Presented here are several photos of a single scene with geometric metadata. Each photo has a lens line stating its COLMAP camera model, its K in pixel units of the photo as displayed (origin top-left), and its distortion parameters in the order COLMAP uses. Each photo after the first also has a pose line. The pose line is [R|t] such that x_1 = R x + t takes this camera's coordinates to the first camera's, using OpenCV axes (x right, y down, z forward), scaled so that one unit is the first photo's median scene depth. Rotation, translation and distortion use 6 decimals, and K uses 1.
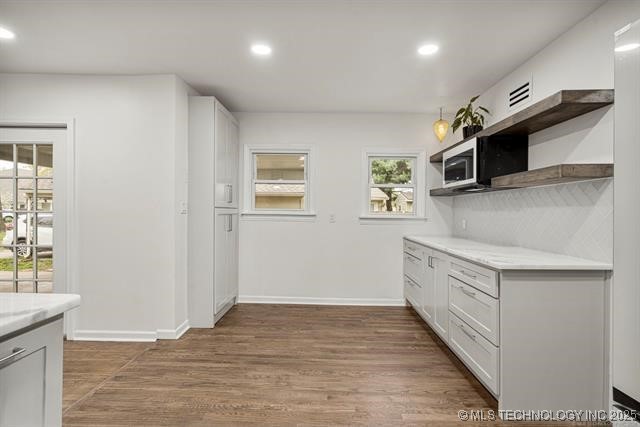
lens RADIAL K [[320.1, 0, 318.5], [0, 320.1, 211.1], [0, 0, 1]] dist [0.001515, 0.000145]
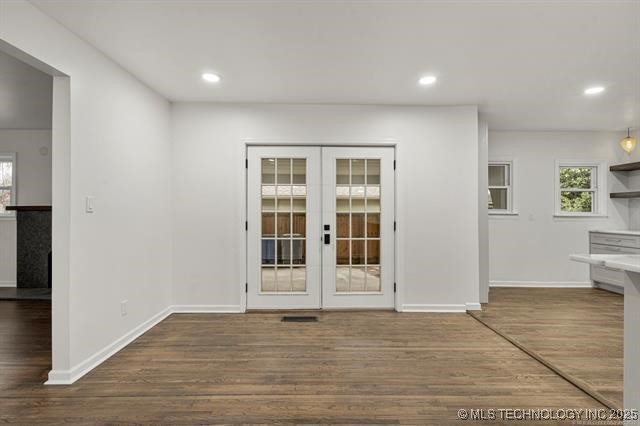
lens RADIAL K [[300.2, 0, 319.6], [0, 300.2, 212.1], [0, 0, 1]] dist [0.000089, 0.000625]
pose [[0.999883, -0.006361, 0.013906, -1.109191], [0.006412, 0.999973, -0.003620, 0.004749], [-0.013883, 0.003709, 0.999897, -0.203304]]
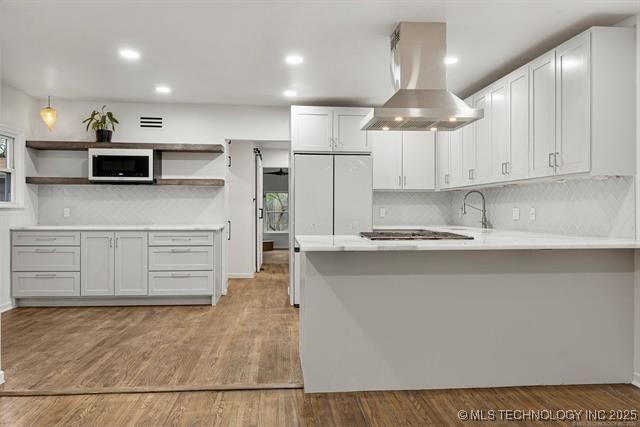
lens RADIAL K [[475.9, 0, 320.1], [0, 475.9, 208.6], [0, 0, 1]] dist [-0.003902, -0.002916]
pose [[-0.103851, -0.014925, 0.994481, -1.538806], [-0.006691, 0.999875, 0.014308, 0.000197], [-0.994570, -0.005168, -0.103937, 0.420329]]
